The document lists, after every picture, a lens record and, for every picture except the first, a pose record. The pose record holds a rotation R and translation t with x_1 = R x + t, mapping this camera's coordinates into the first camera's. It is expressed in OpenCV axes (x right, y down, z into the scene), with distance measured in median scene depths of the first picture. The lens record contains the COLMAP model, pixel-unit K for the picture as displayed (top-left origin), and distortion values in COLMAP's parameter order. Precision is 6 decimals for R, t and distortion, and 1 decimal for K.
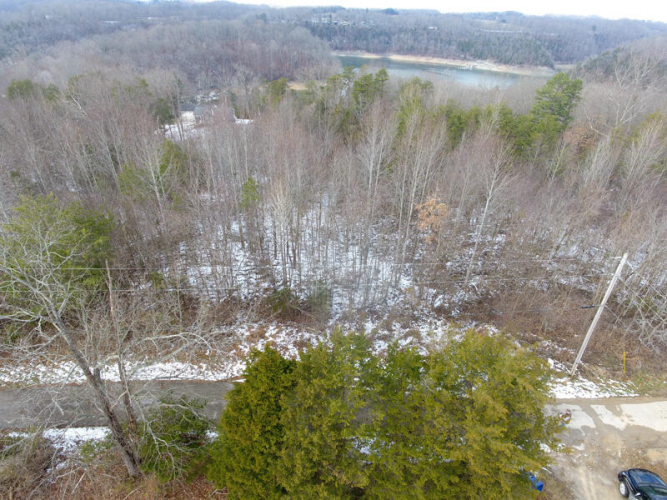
lens RADIAL K [[396.5, 0, 333.5], [0, 396.5, 250.0], [0, 0, 1]] dist [0.001941, -0.002694]
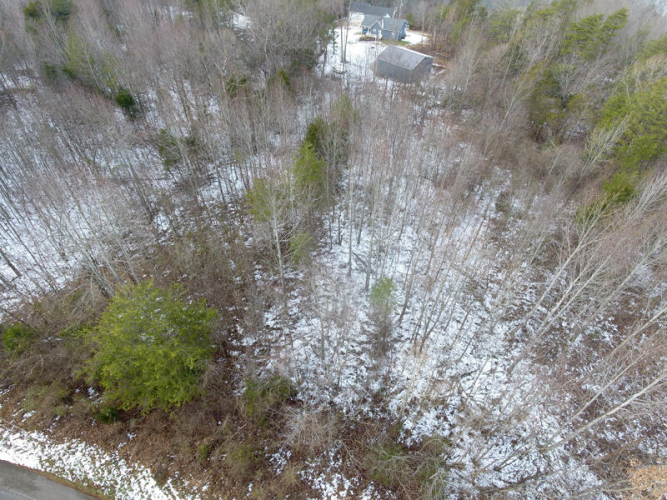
lens RADIAL K [[391.6, 0, 332.5], [0, 391.6, 241.5], [0, 0, 1]] dist [-0.002330, -0.001132]
pose [[0.917638, 0.289956, -0.271783, -0.088987], [-0.217838, 0.938966, 0.266250, -0.285920], [0.332396, -0.185117, 0.924794, 0.200414]]
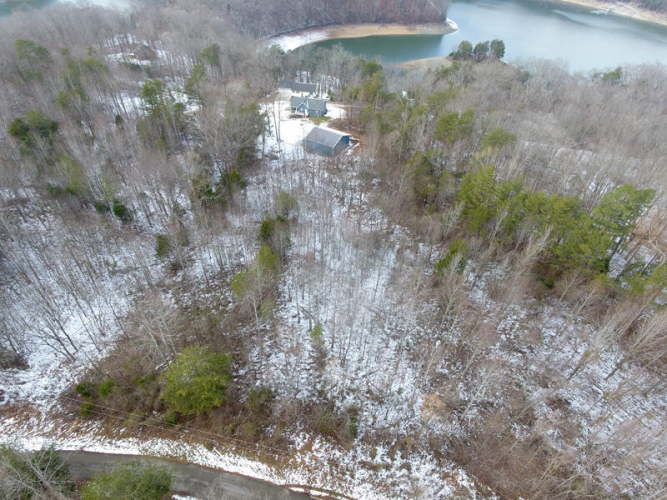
lens RADIAL K [[378.4, 0, 332.2], [0, 378.4, 267.0], [0, 0, 1]] dist [-0.001887, 0.000067]
pose [[0.970124, 0.186243, -0.155478, 0.004345], [-0.147358, 0.961437, 0.232218, -0.483103], [0.192731, -0.202369, 0.960157, -0.169435]]
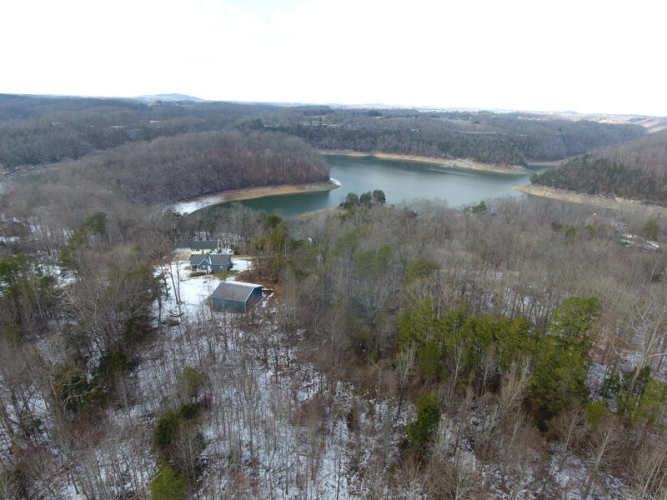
lens RADIAL K [[396.5, 0, 333.5], [0, 396.5, 250.0], [0, 0, 1]] dist [0.001941, -0.002694]
pose [[0.999574, -0.002771, 0.029038, -0.075042], [0.008335, 0.981108, -0.193280, -0.507434], [-0.027954, 0.193439, 0.980714, 0.053570]]
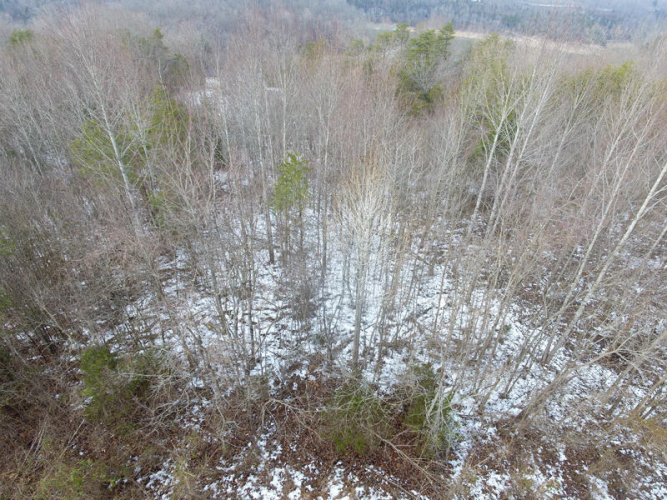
lens RADIAL K [[396.5, 0, 333.5], [0, 396.5, 250.0], [0, 0, 1]] dist [0.001941, -0.002694]
pose [[0.997250, 0.049729, -0.054943, -0.085215], [-0.046975, 0.997628, 0.050322, -0.057352], [0.057315, -0.047603, 0.997221, 0.329640]]
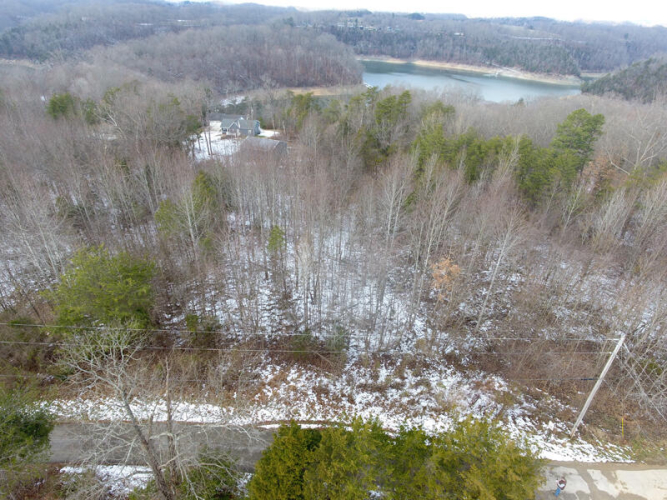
lens RADIAL K [[395.7, 0, 333.9], [0, 395.7, 248.5], [0, 0, 1]] dist [0.000352, 0.001038]
pose [[0.998375, 0.038126, -0.042363, -0.006176], [-0.038367, 0.999252, -0.004887, -0.081490], [0.042145, 0.006504, 0.999090, -0.048229]]
